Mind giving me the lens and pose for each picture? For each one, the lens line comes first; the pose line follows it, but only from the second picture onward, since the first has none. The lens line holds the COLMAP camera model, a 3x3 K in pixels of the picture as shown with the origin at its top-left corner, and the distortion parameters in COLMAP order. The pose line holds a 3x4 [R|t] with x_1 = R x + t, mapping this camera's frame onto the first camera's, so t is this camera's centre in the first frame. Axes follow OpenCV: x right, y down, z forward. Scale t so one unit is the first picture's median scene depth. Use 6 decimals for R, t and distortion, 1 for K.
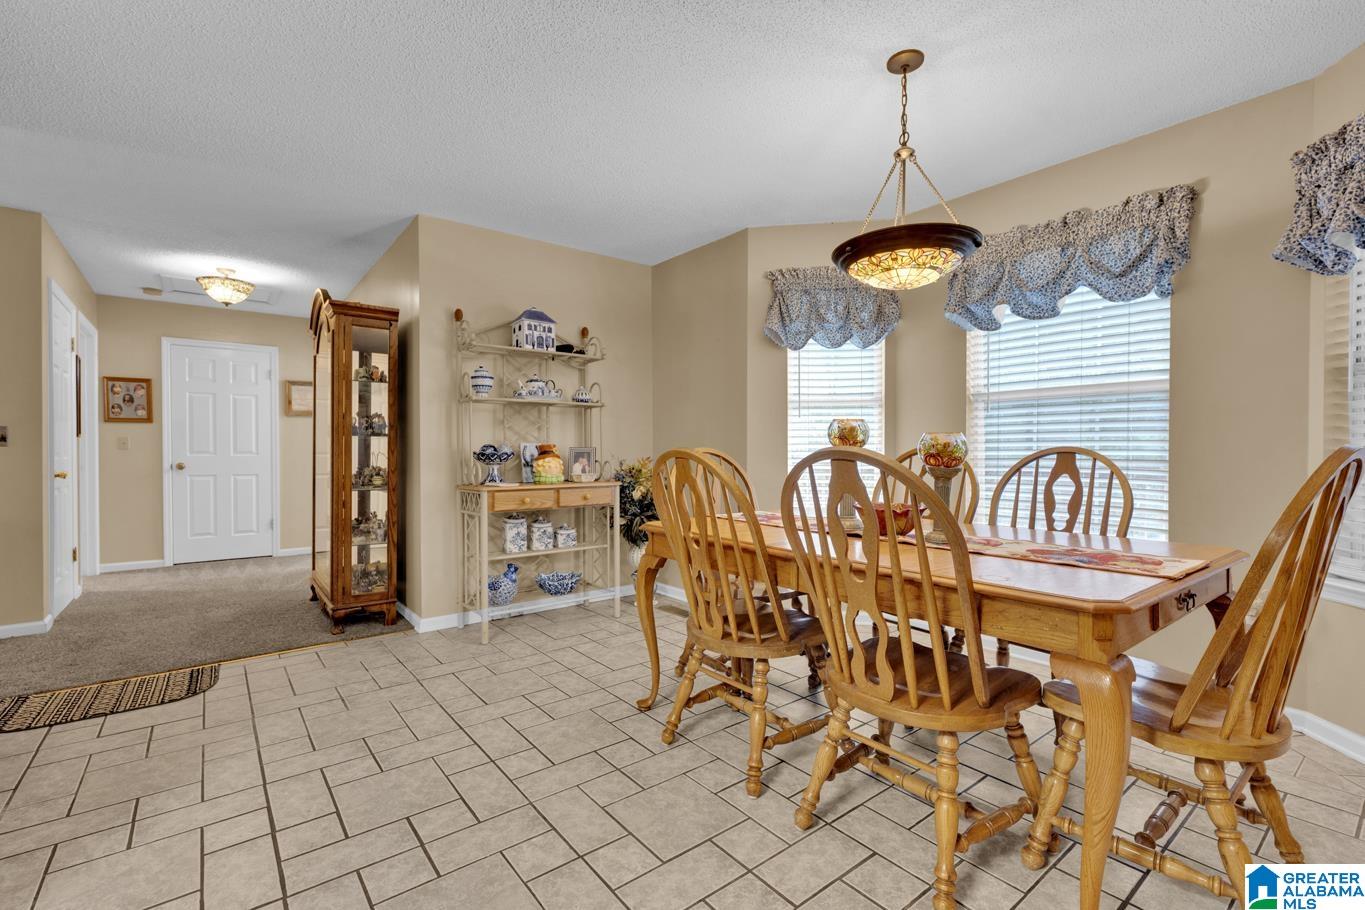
lens RADIAL K [[598.8, 0, 683.9], [0, 598.8, 463.7], [0, 0, 1]] dist [-0.003381, 0.001372]
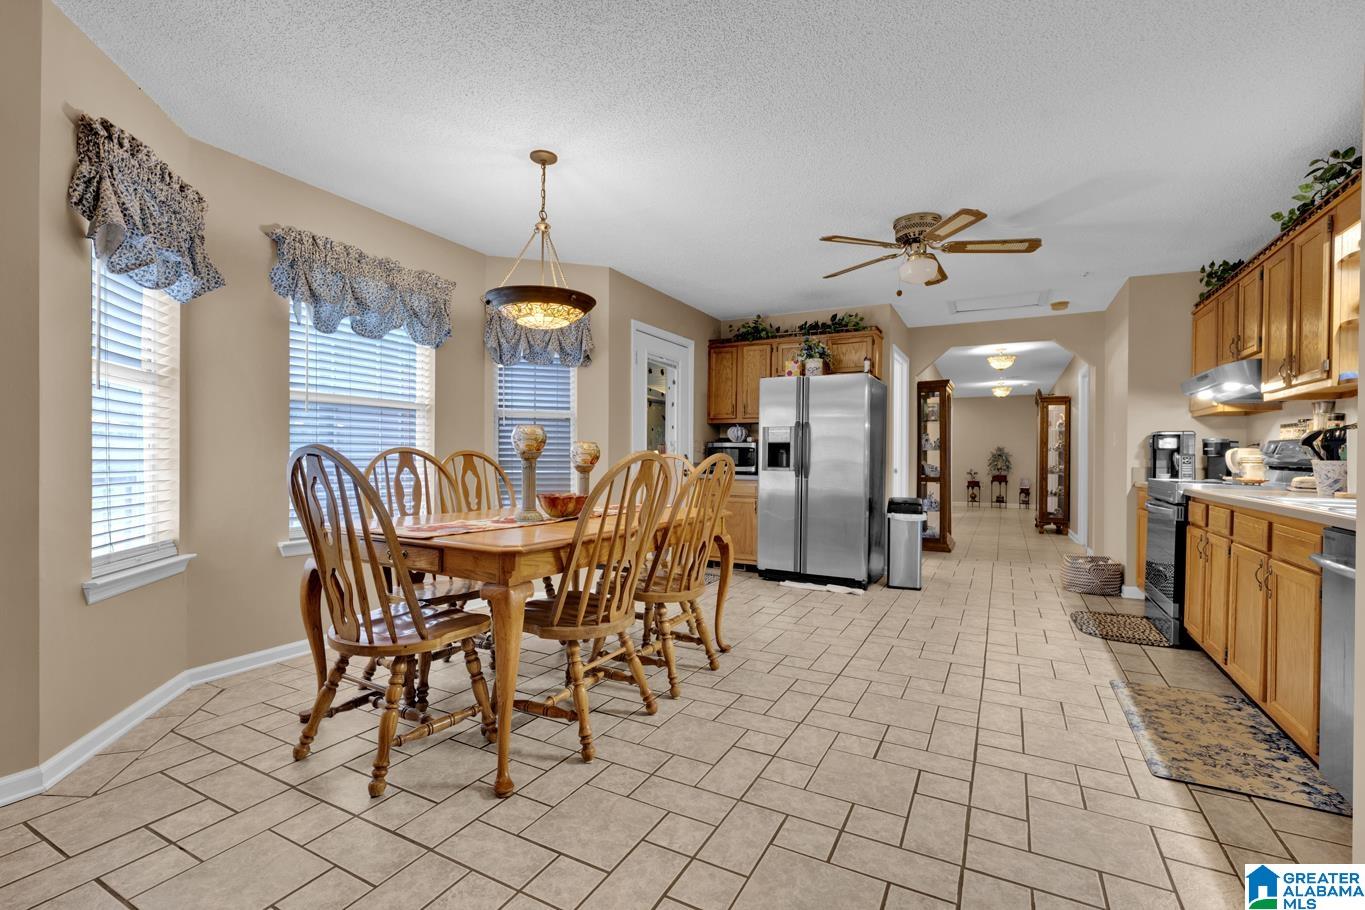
lens RADIAL K [[598.8, 0, 679.8], [0, 598.8, 455.9], [0, 0, 1]] dist [-0.003381, 0.001372]
pose [[-0.391470, -0.002659, 0.920187, -0.627131], [0.009393, 0.999932, 0.006885, -0.015152], [-0.920143, 0.011339, -0.391418, 0.808490]]
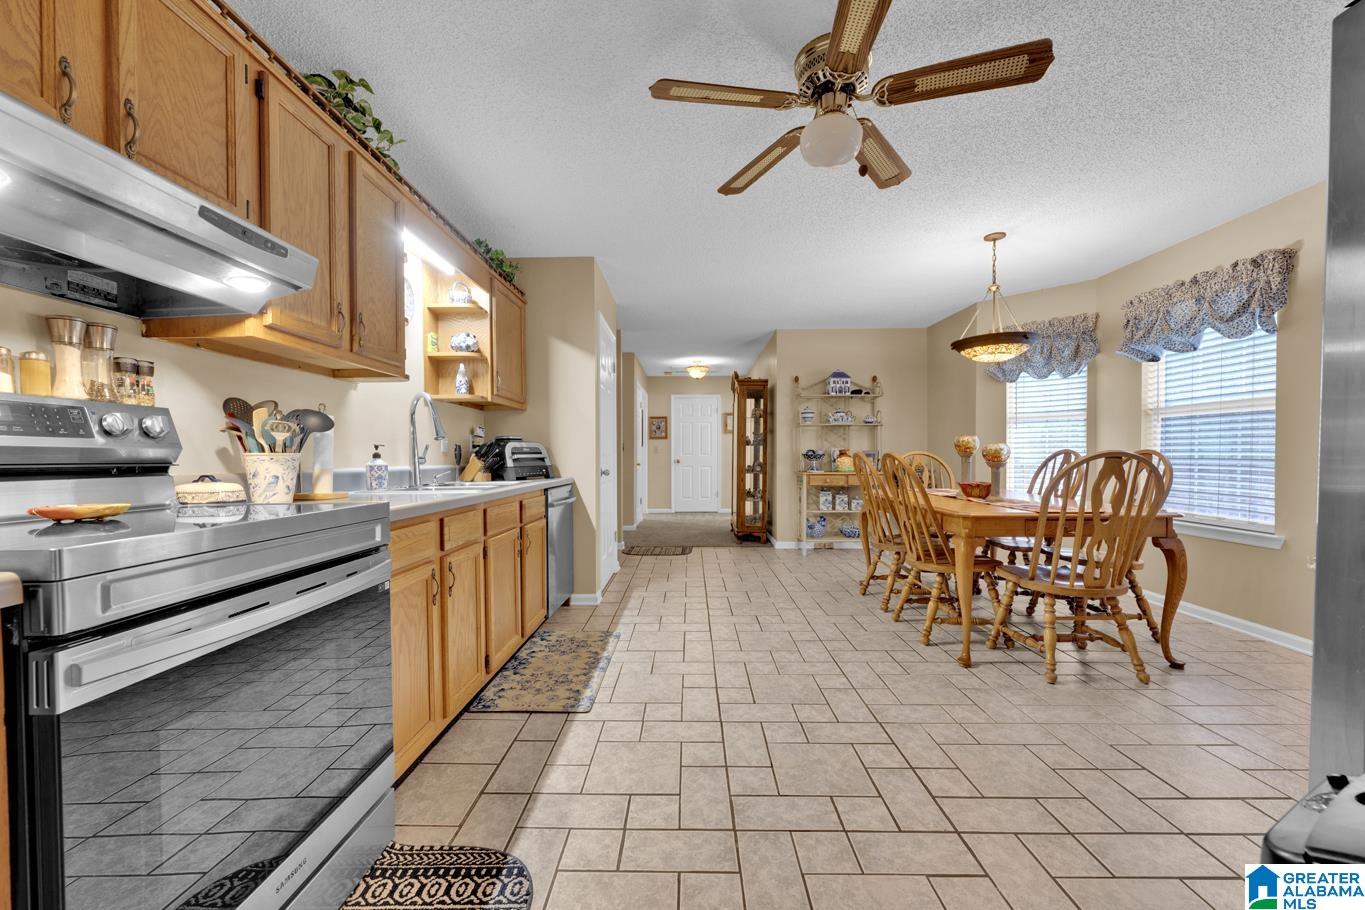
lens RADIAL K [[598.8, 0, 678.1], [0, 598.8, 462.1], [0, 0, 1]] dist [-0.003381, 0.001372]
pose [[0.771227, 0.007961, -0.636511, 0.510018], [-0.011909, 0.999927, -0.001924, 0.014226], [0.636449, 0.009064, 0.771266, -0.644463]]
